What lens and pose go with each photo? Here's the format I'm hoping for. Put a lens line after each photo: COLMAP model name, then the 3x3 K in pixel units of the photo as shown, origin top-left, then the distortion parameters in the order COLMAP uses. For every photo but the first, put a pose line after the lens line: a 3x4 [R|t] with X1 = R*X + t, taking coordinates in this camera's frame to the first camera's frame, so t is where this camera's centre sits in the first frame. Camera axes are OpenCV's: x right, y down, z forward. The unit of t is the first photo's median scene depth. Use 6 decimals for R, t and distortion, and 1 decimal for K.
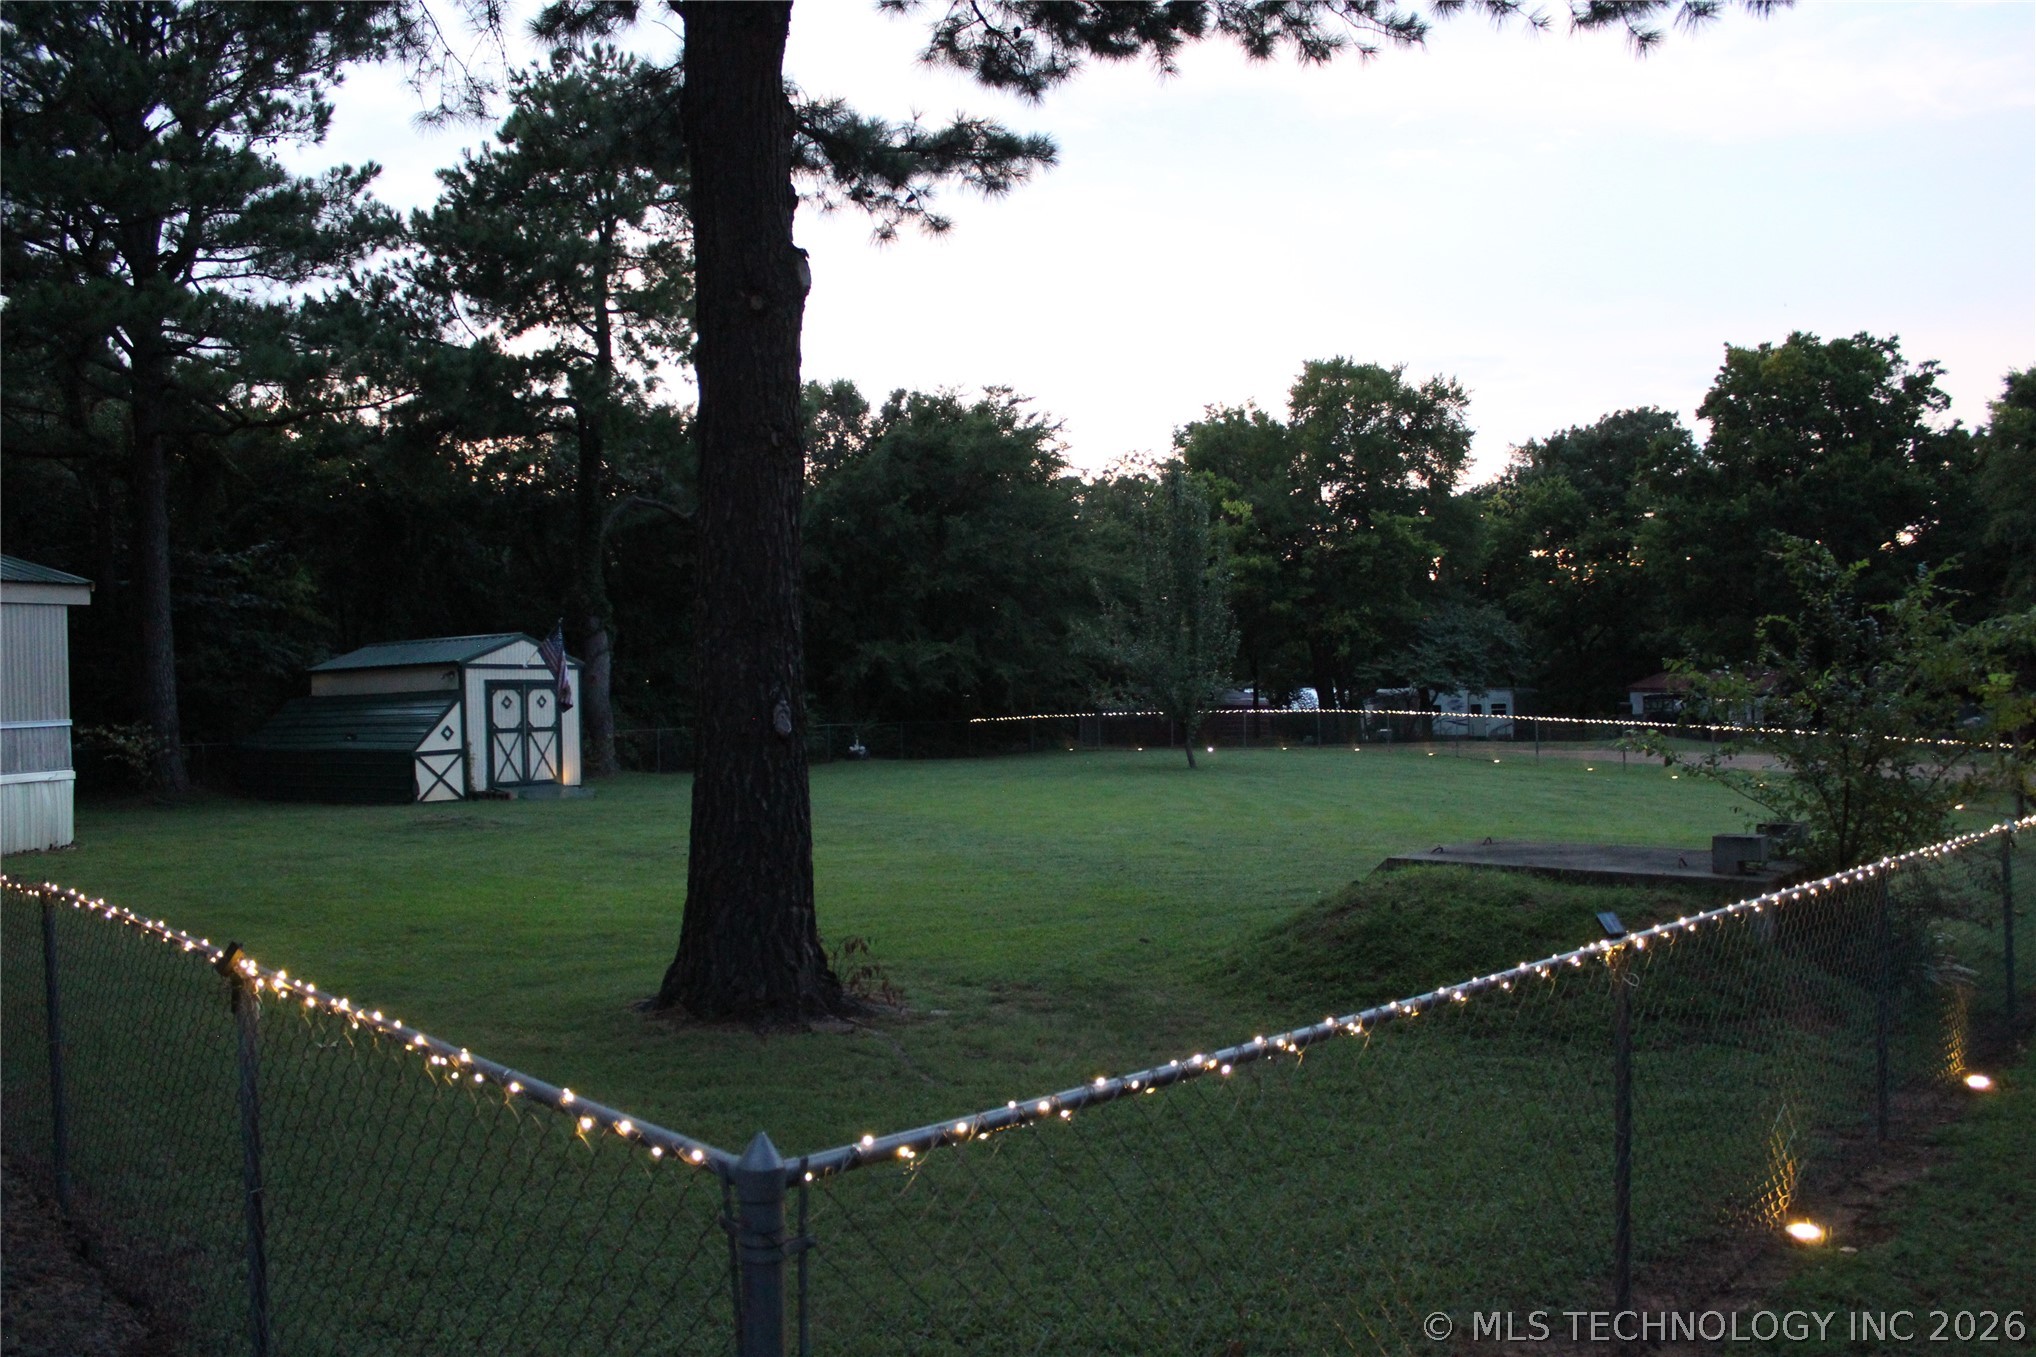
lens RADIAL K [[1717.9, 0, 988.1], [0, 1717.9, 682.1], [0, 0, 1]] dist [-0.159106, 0.156678]
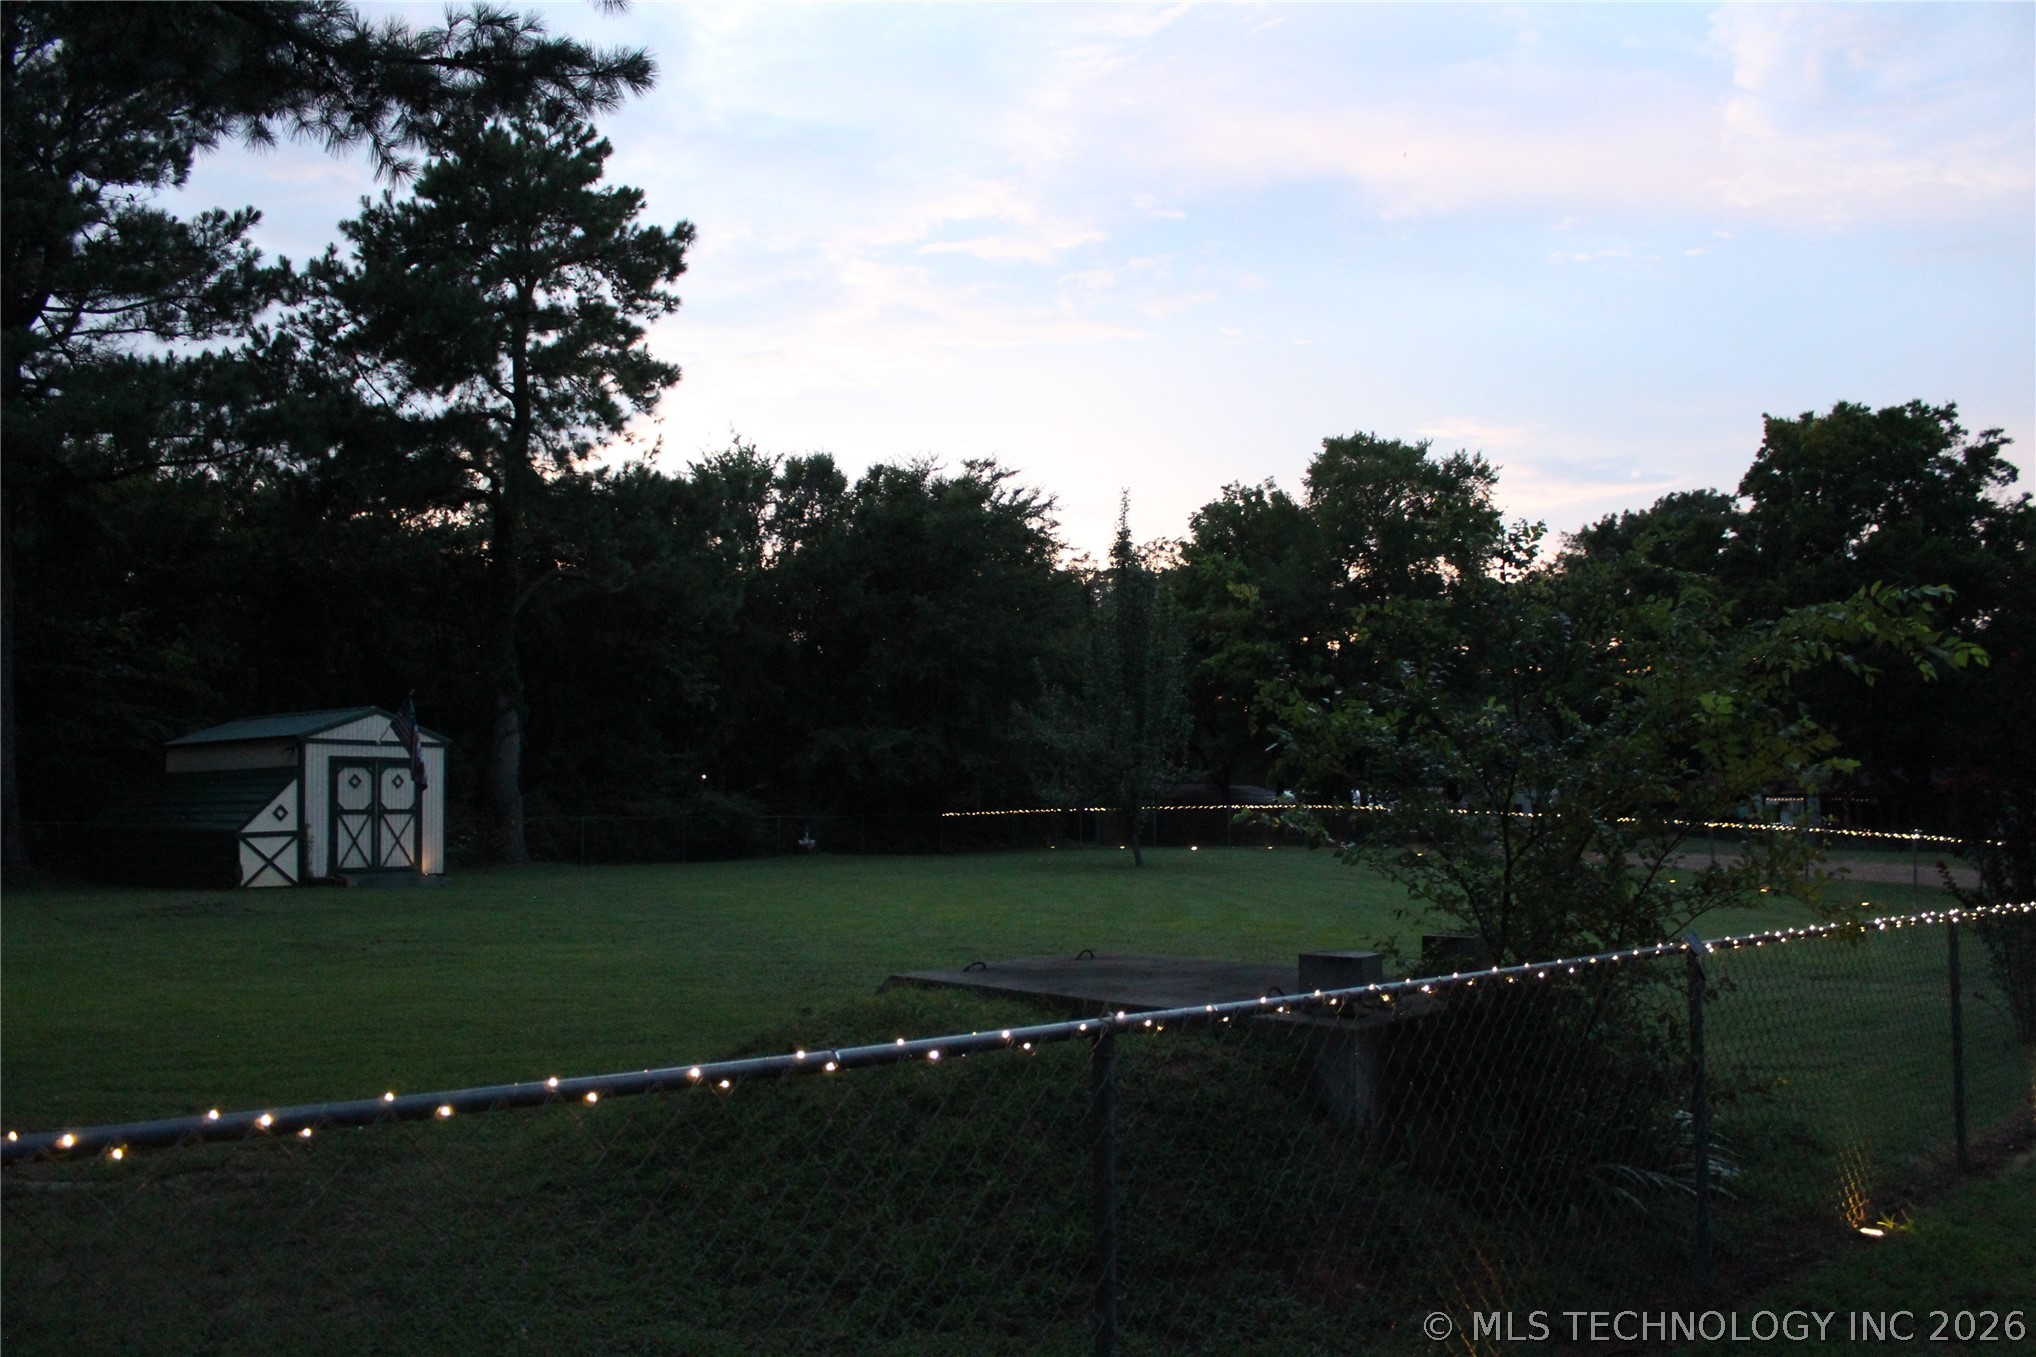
lens RADIAL K [[1717.9, 0, 988.1], [0, 1717.9, 682.1], [0, 0, 1]] dist [-0.159106, 0.156678]
pose [[0.998352, 0.007158, -0.056934, 0.103043], [-0.010485, 0.998241, -0.058352, 0.007359], [0.056416, 0.058852, 0.996671, 0.099187]]
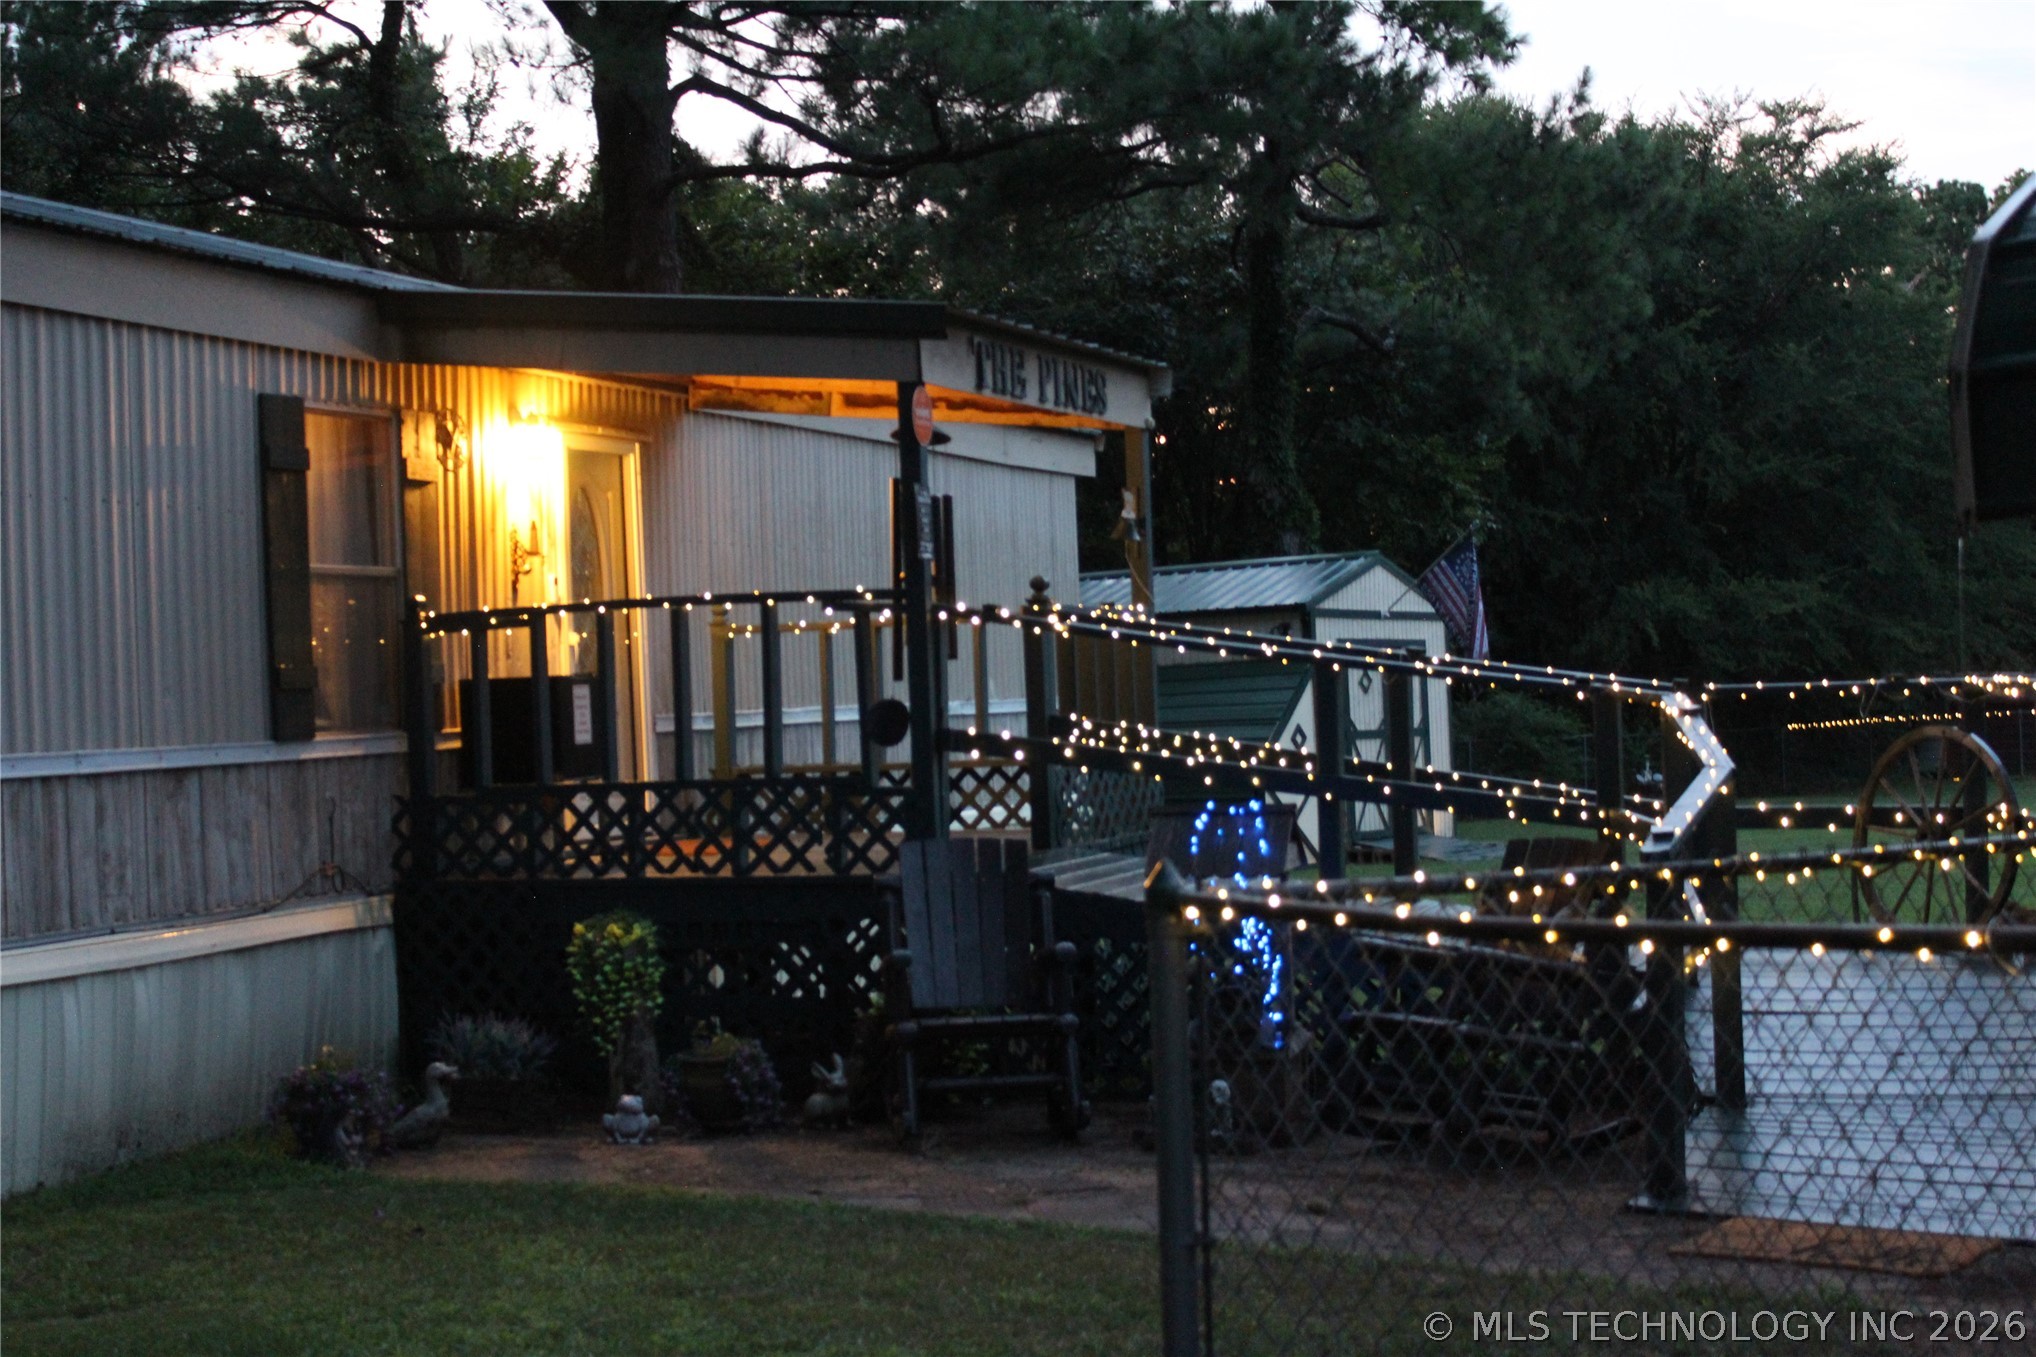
lens RADIAL K [[3190.4, 0, 1015.1], [0, 3190.4, 582.4], [0, 0, 1]] dist [0.113057, 0.007569]
pose [[0.999632, -0.013419, -0.023575, -0.343952], [0.012571, 0.999281, -0.035768, 0.014272], [0.024038, 0.035458, 0.999082, -0.004032]]
